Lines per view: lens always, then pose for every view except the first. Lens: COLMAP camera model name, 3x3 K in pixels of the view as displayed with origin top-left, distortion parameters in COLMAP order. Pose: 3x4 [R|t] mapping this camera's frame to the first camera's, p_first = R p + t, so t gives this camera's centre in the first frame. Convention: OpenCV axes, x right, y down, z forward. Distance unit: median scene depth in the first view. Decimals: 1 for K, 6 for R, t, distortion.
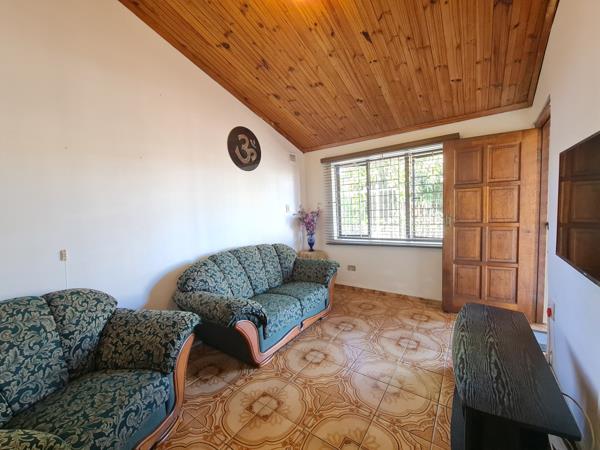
lens RADIAL K [[240.3, 0, 300.9], [0, 240.3, 221.6], [0, 0, 1]] dist [0.002391, -0.000086]
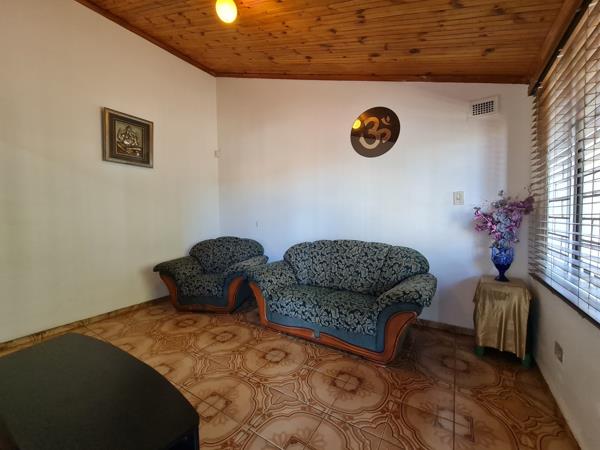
lens RADIAL K [[240.3, 0, 300.9], [0, 240.3, 221.6], [0, 0, 1]] dist [0.002391, -0.000086]
pose [[0.074165, 0.071511, -0.994679, 0.693341], [-0.040466, 0.996820, 0.068647, -0.026731], [0.996425, 0.035159, 0.076823, 0.715833]]
